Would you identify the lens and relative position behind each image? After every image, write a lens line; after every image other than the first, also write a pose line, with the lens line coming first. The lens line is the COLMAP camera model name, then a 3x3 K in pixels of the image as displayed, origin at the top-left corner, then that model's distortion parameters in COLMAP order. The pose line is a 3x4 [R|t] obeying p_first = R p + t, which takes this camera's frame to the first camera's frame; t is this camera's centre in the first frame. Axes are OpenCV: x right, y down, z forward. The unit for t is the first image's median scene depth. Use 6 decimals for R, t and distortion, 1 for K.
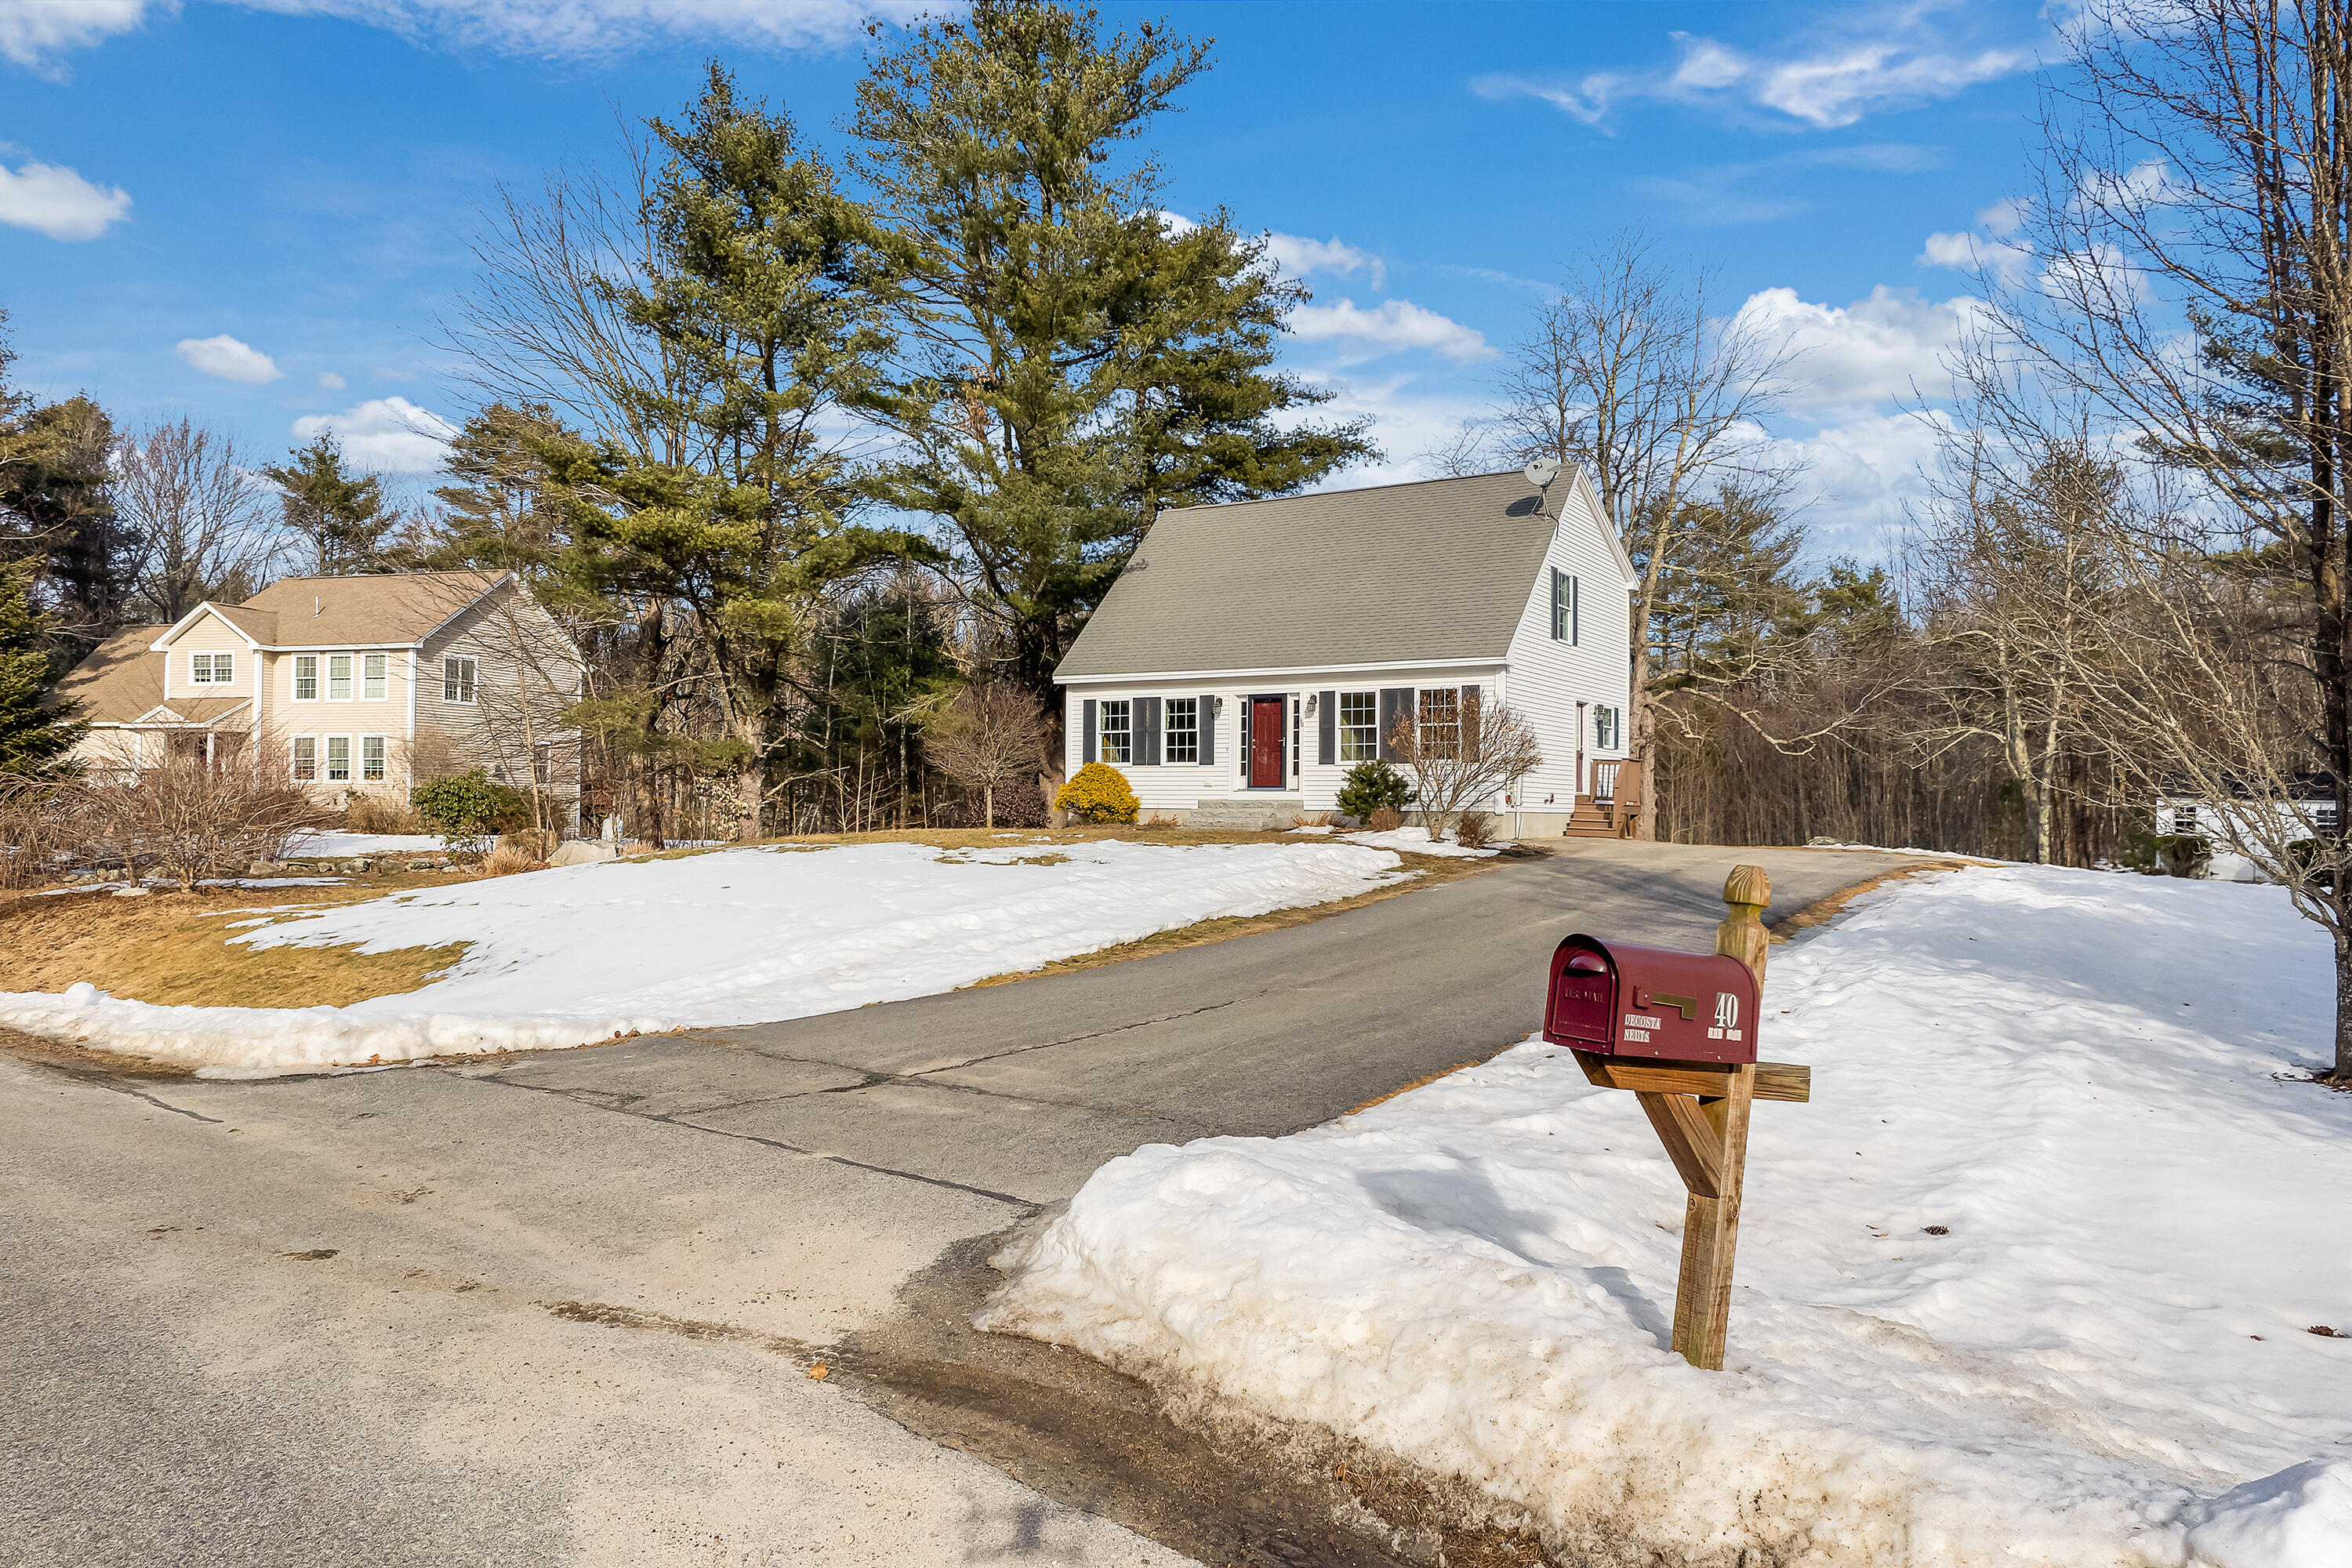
lens RADIAL K [[1510.5, 0, 1128.6], [0, 1510.5, 738.8], [0, 0, 1]] dist [-0.000451, 0.000134]
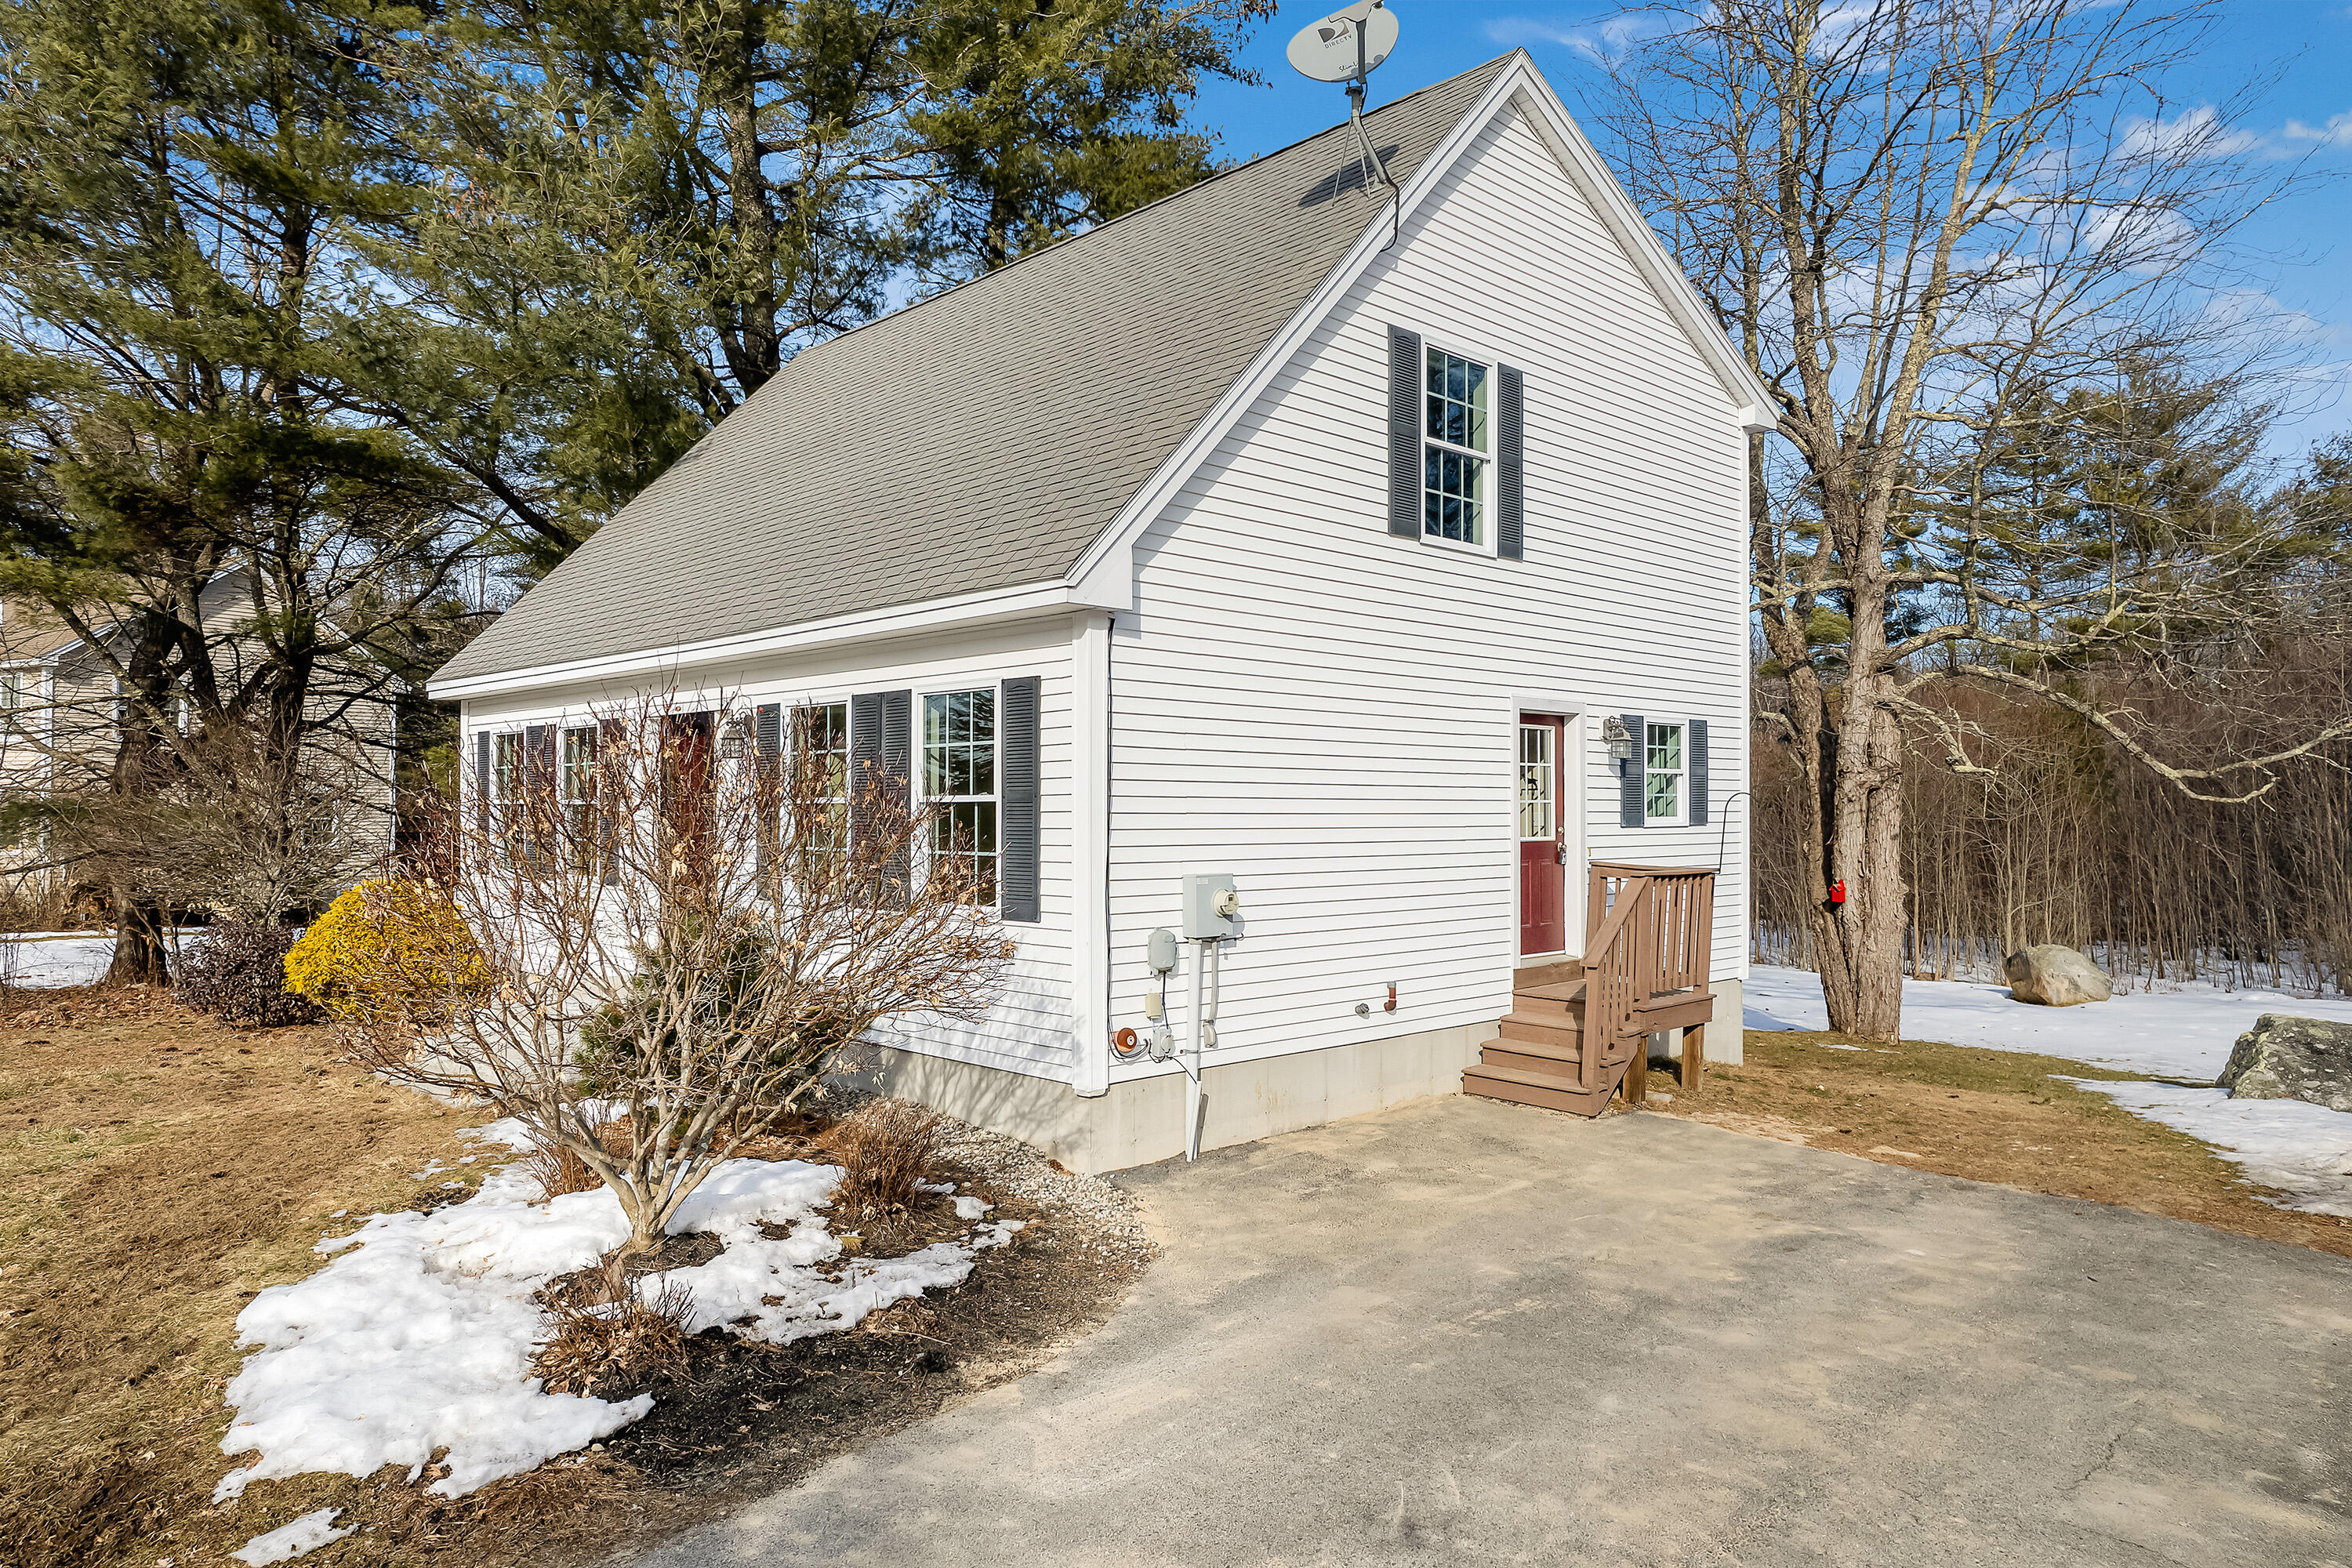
lens RADIAL K [[1500.8, 0, 1168.8], [0, 1500.8, 798.0], [0, 0, 1]] dist [-0.000448, 0.000668]
pose [[0.976505, -0.011917, -0.215167, 0.288204], [0.020288, 0.999119, 0.036740, -0.018789], [0.214540, -0.040242, 0.975886, 0.619081]]
